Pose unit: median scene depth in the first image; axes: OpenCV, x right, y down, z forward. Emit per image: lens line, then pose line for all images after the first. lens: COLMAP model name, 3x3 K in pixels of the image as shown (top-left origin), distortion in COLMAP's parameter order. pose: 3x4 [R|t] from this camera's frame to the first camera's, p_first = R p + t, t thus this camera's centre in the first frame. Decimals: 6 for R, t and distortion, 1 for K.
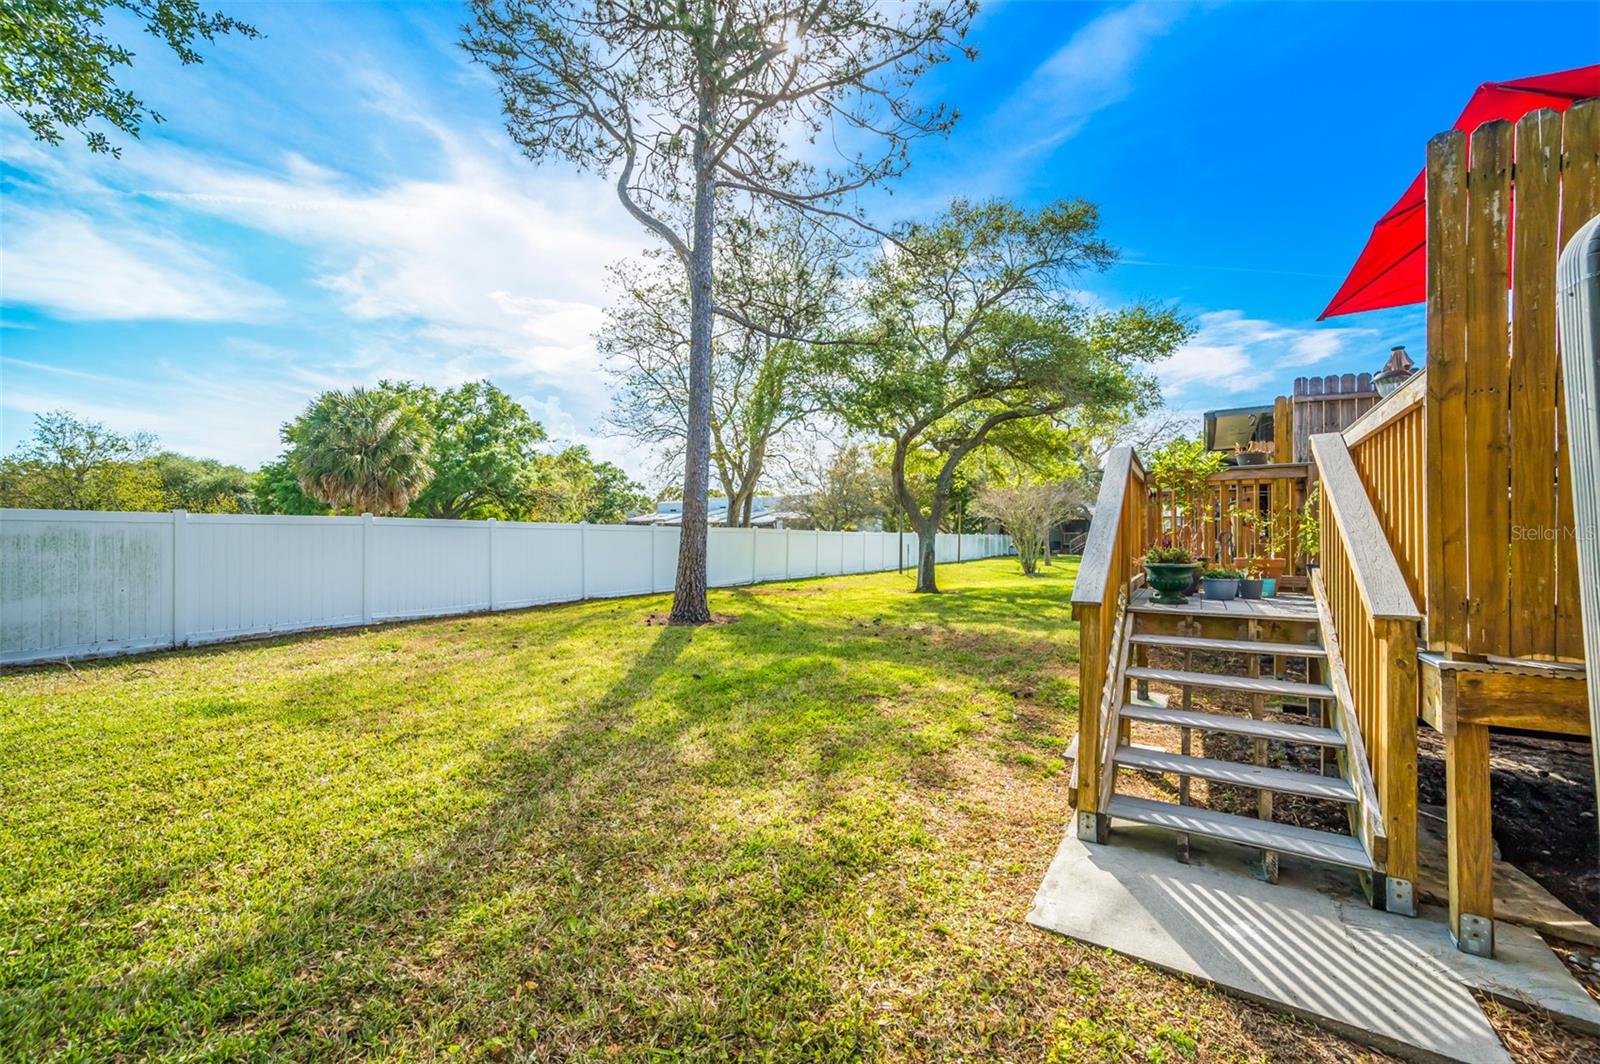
lens RADIAL K [[631.8, 0, 815.7], [0, 631.8, 529.5], [0, 0, 1]] dist [-0.002035, -0.000510]
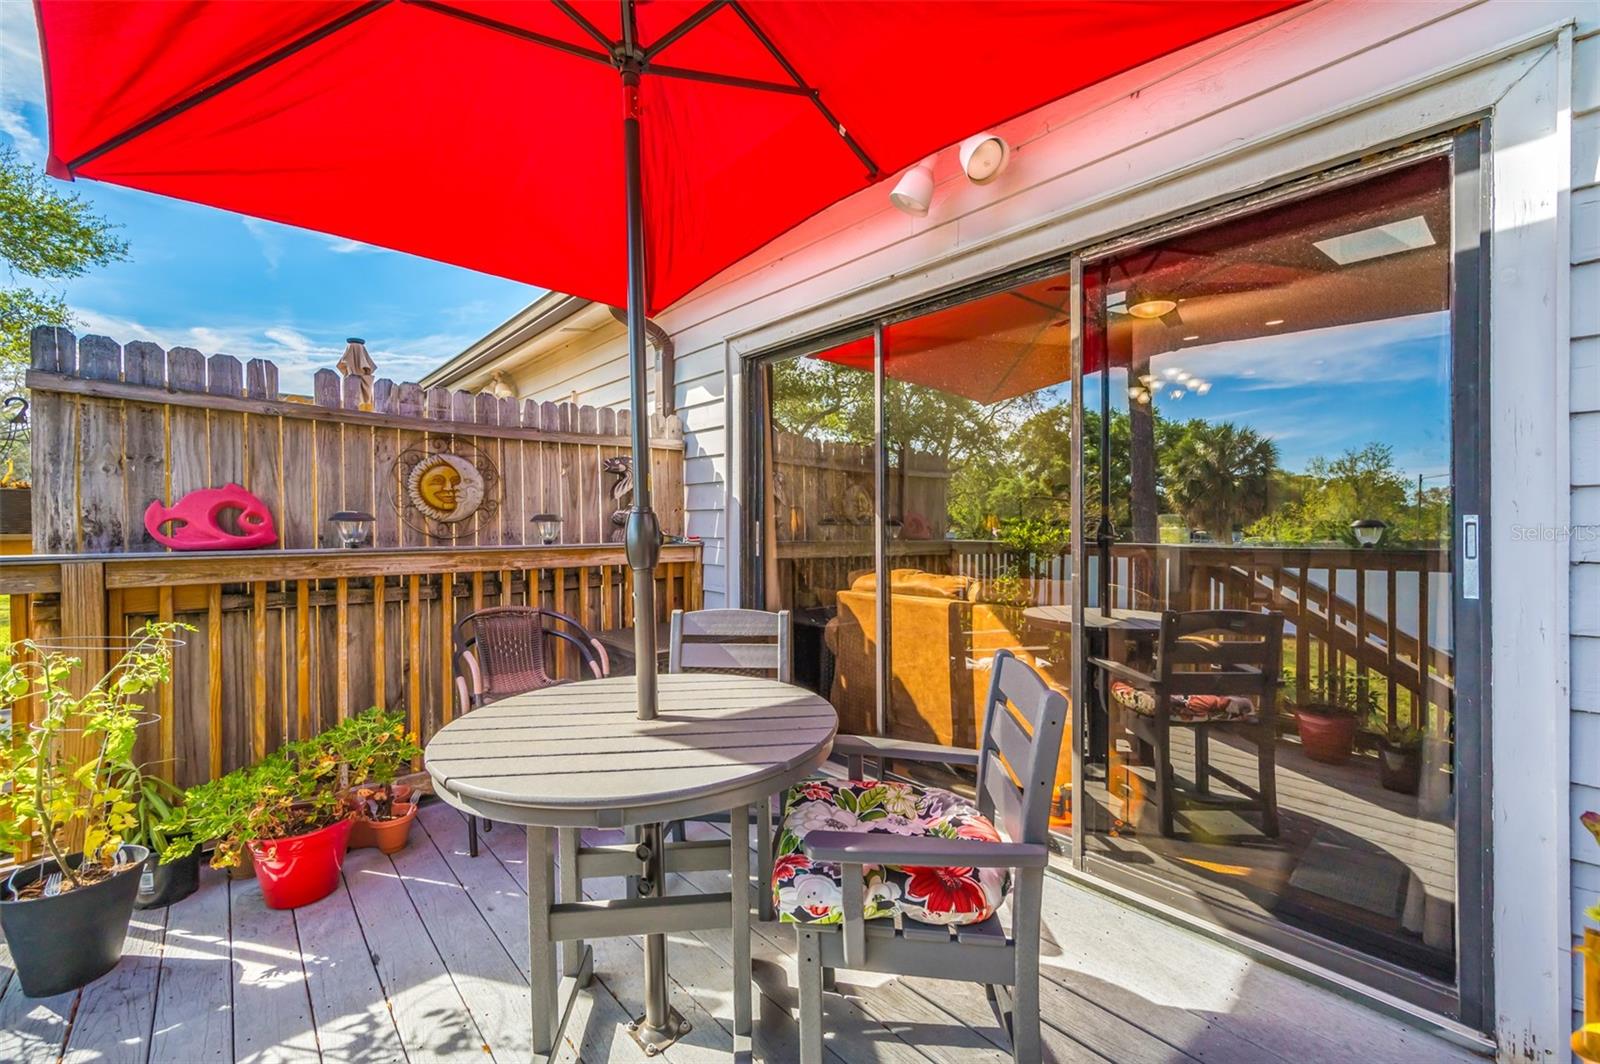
lens RADIAL K [[631.8, 0, 815.7], [0, 631.8, 529.5], [0, 0, 1]] dist [-0.002035, -0.000510]
pose [[0.255713, -0.011443, 0.966685, 0.432280], [-0.007513, 0.999876, 0.013823, -0.105447], [-0.966724, -0.010797, 0.255595, 0.372875]]
